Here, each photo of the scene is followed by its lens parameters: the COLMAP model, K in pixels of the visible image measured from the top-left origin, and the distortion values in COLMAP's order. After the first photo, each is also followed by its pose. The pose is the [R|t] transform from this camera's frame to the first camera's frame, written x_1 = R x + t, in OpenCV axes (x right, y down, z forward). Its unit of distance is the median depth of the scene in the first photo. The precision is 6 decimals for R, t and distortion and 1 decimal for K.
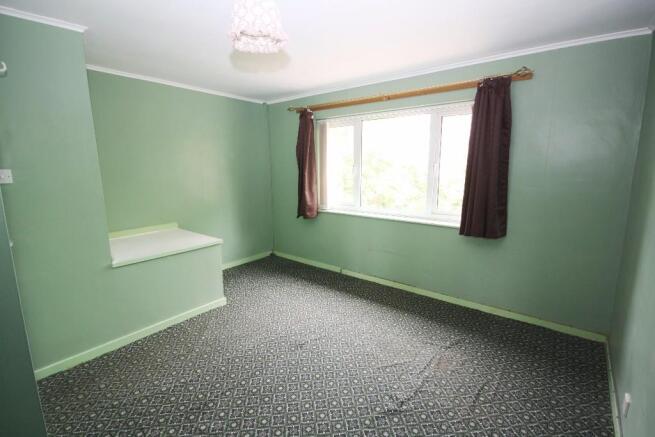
lens RADIAL K [[303.3, 0, 332.5], [0, 303.3, 218.0], [0, 0, 1]] dist [-0.003907, -0.000534]
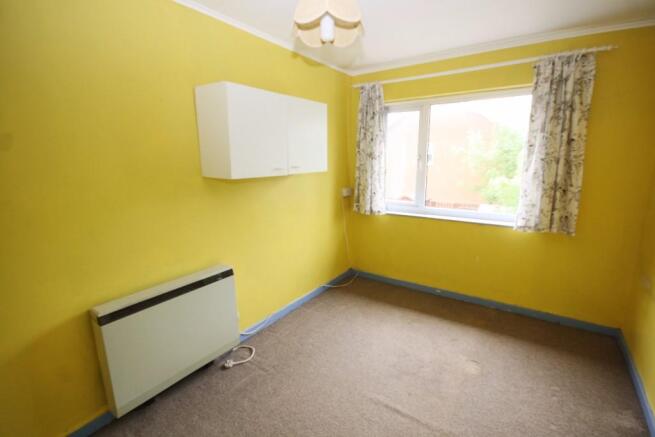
lens RADIAL K [[303.3, 0, 332.5], [0, 303.3, 218.0], [0, 0, 1]] dist [-0.003907, -0.000534]
pose [[0.997760, -0.020420, 0.063709, -0.228102], [0.019076, 0.999584, 0.021626, -0.031577], [-0.064124, -0.020362, 0.997734, 0.175762]]
